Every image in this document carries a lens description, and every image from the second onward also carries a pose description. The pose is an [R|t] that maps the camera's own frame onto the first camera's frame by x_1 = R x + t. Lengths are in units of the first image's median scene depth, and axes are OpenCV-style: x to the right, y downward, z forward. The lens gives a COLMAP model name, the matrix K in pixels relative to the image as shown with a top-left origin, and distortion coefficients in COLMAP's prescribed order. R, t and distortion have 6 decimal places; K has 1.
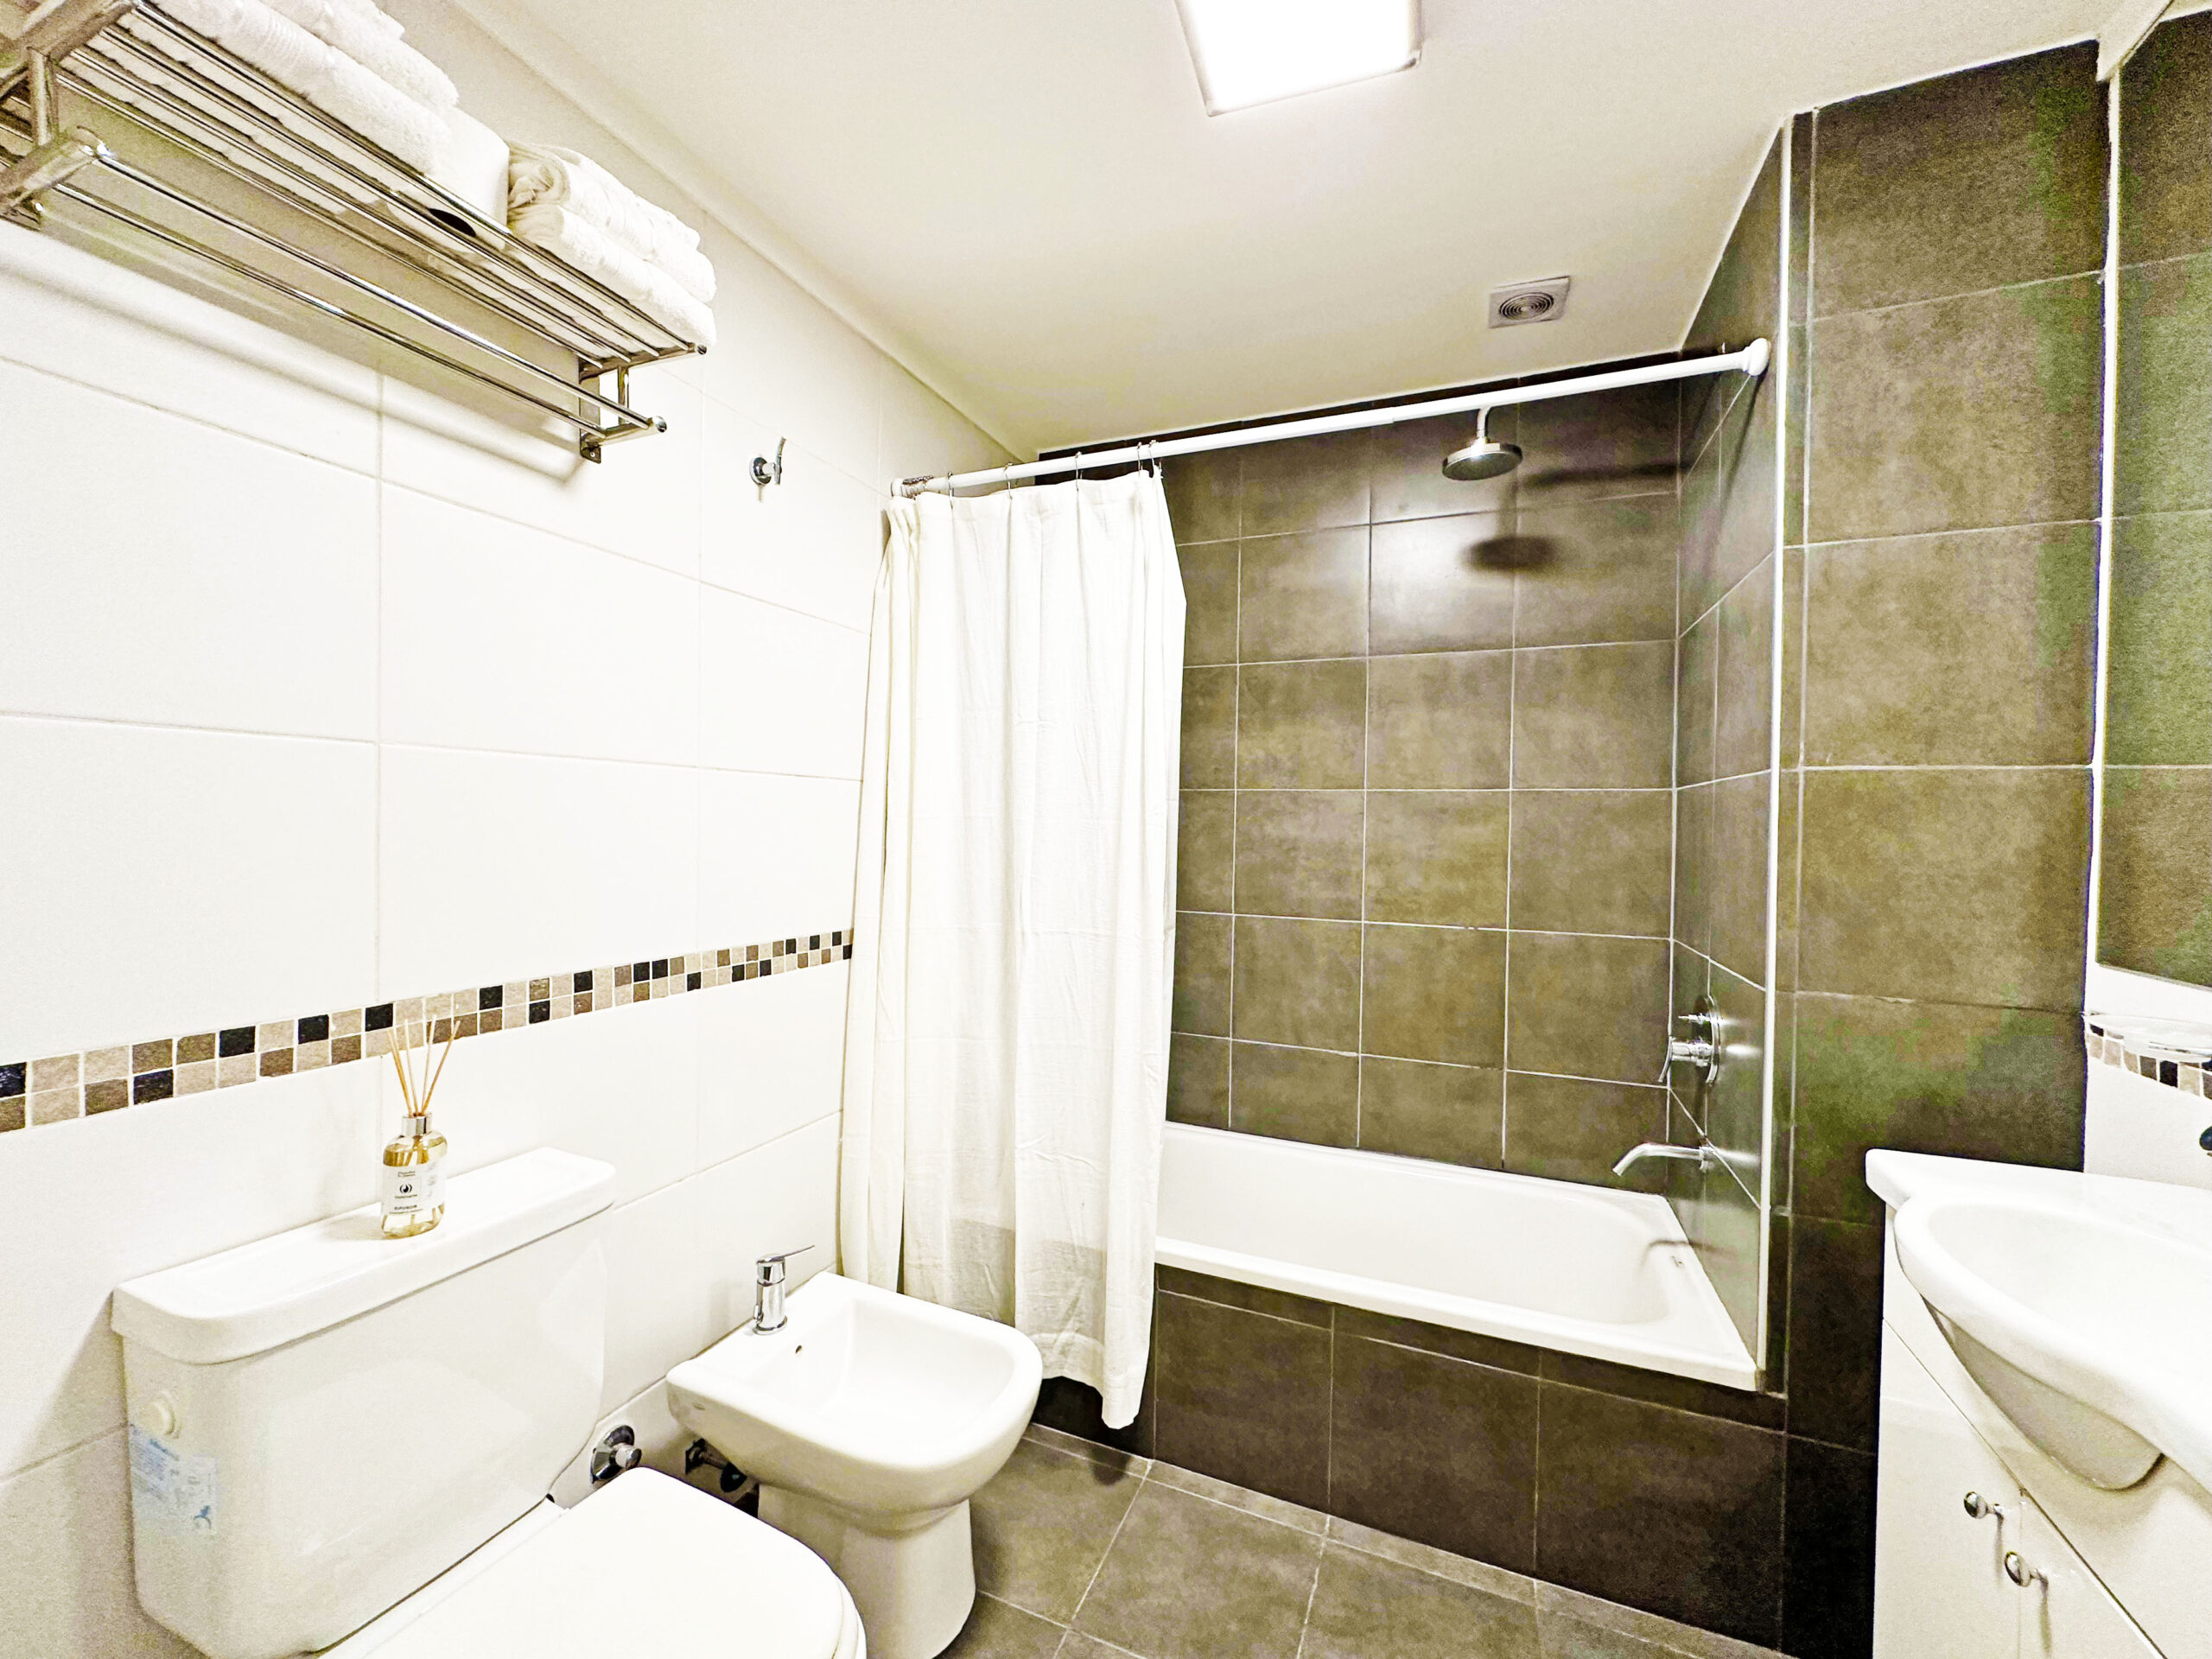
lens RADIAL K [[901.1, 0, 1106.0], [0, 901.1, 829.5], [0, 0, 1]] dist [-0.000150, -0.000009]
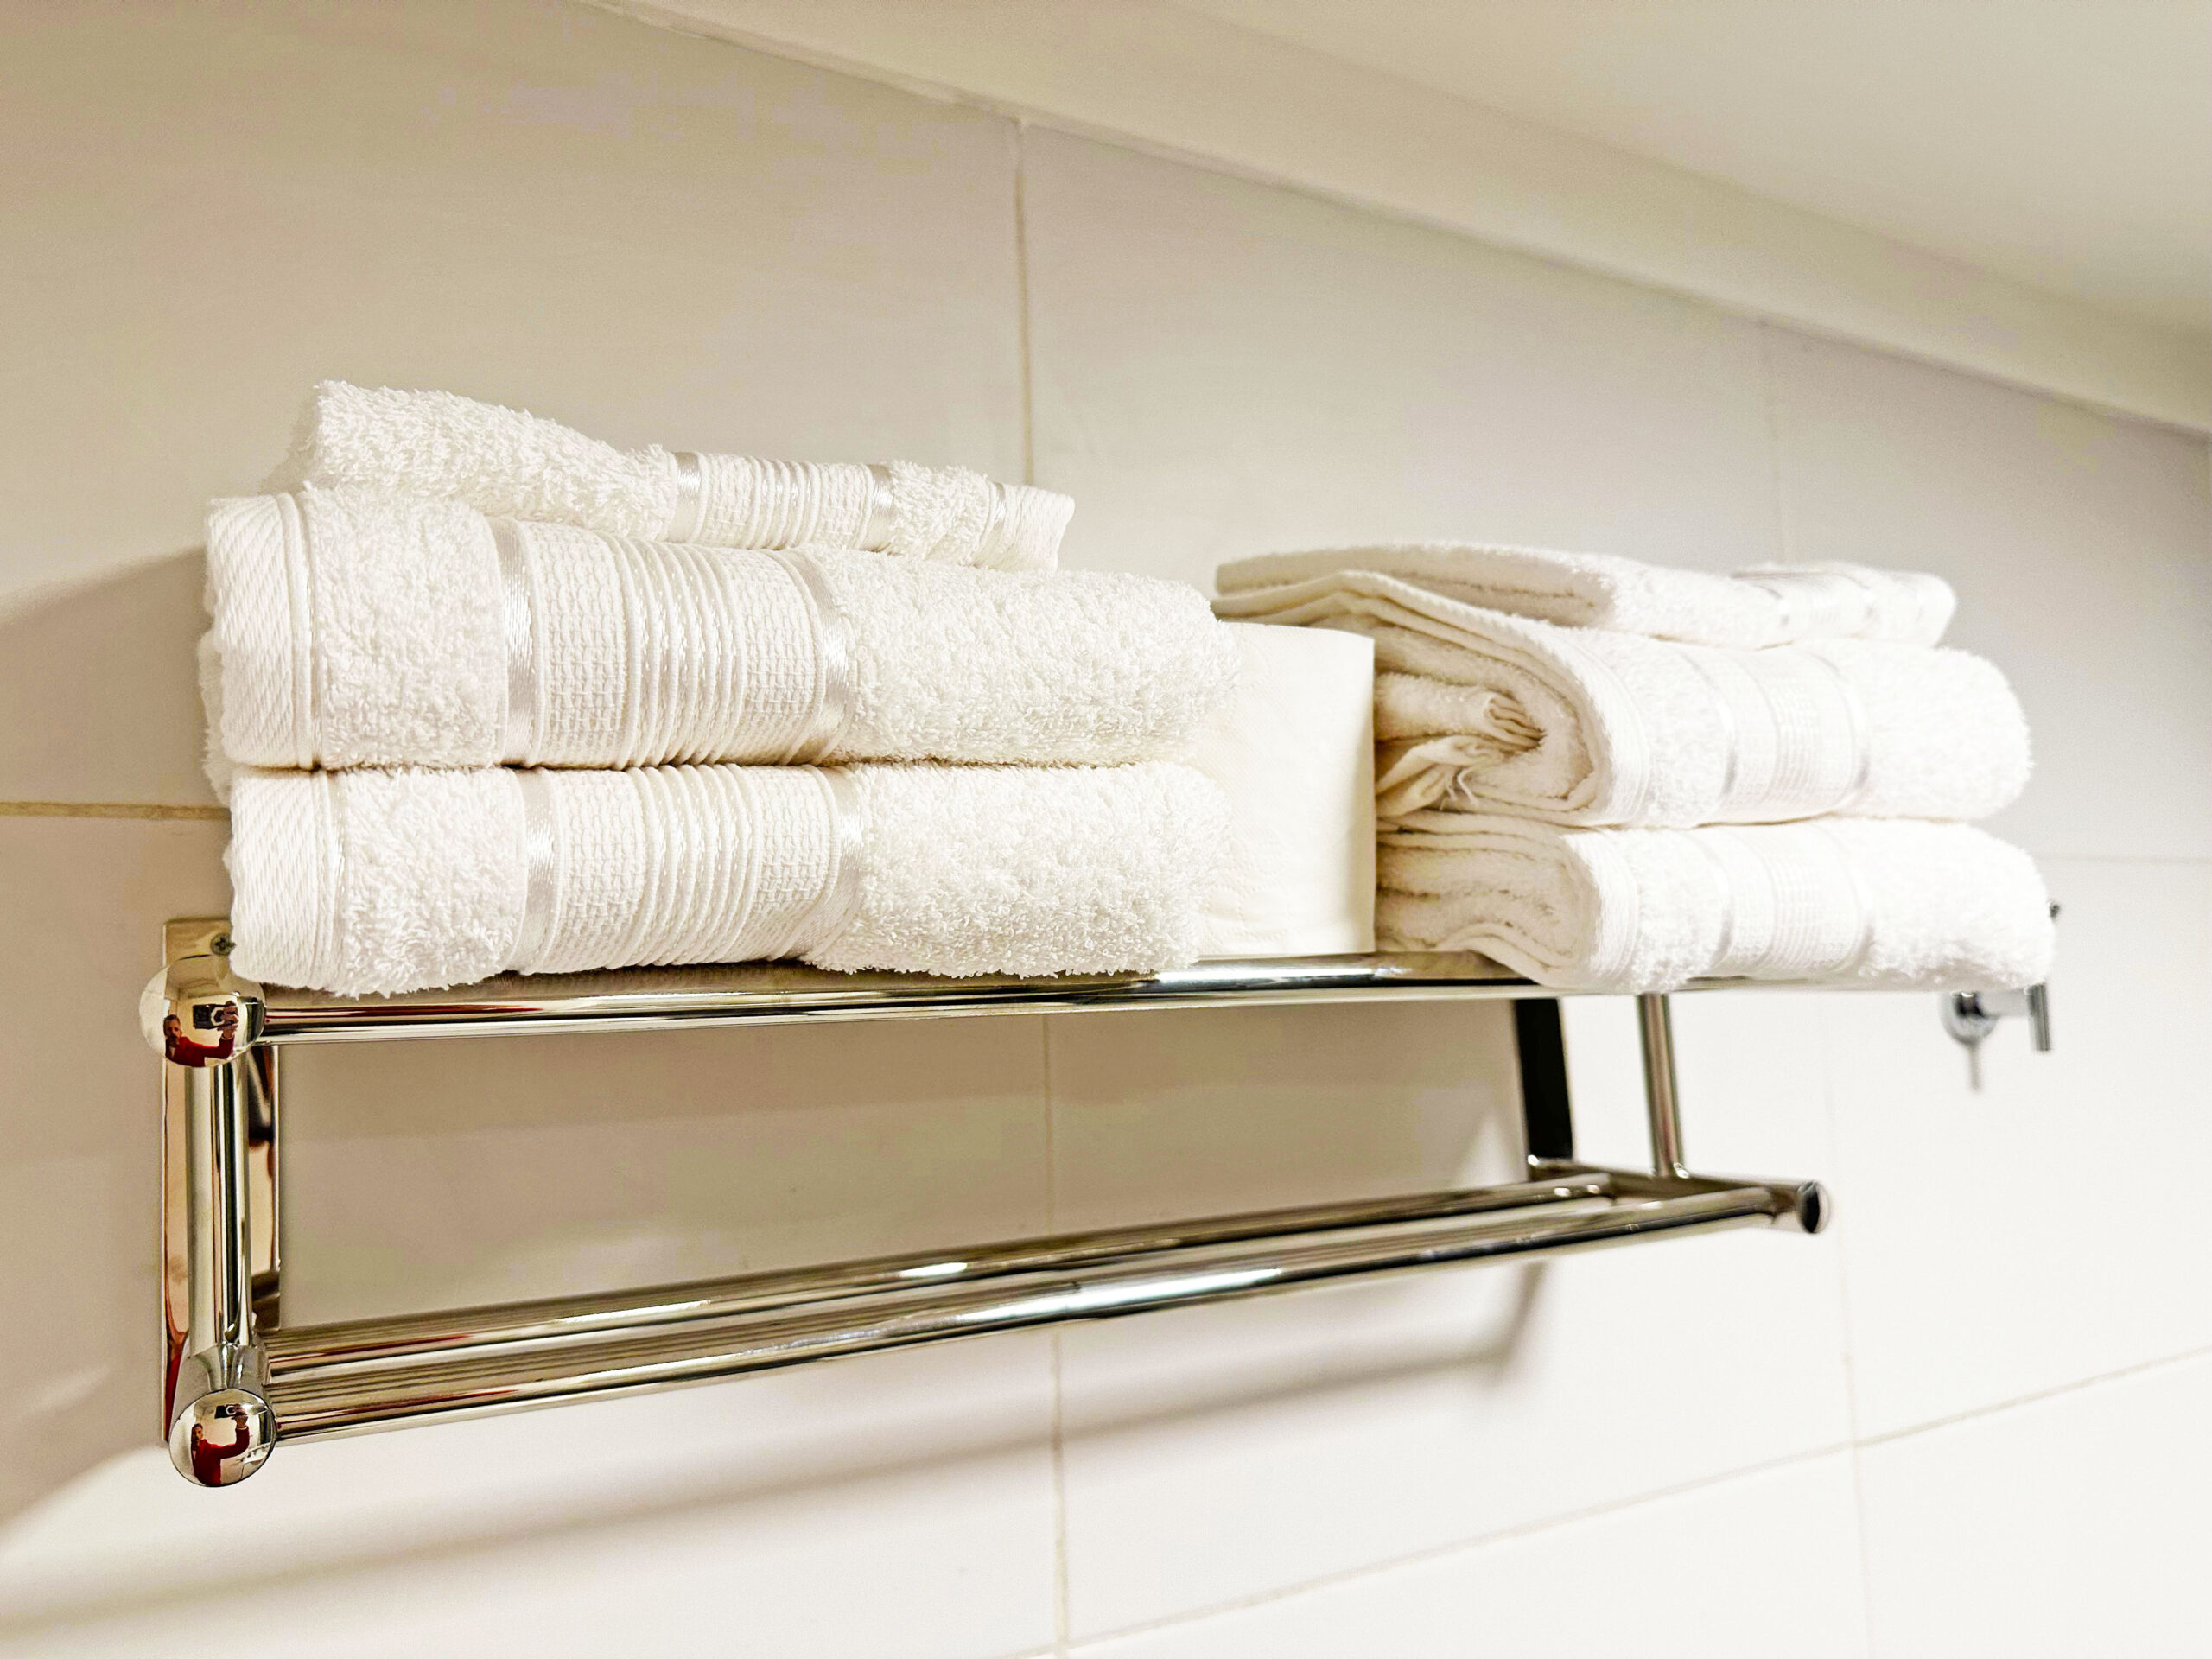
lens RADIAL K [[1579.1, 0, 1113.1], [0, 1579.1, 835.8], [0, 0, 1]] dist [0.091757, -0.116764]
pose [[0.788440, -0.104473, -0.606174, -0.433093], [0.036178, 0.991641, -0.123851, -0.635926], [0.614047, 0.075719, 0.785629, 0.562415]]
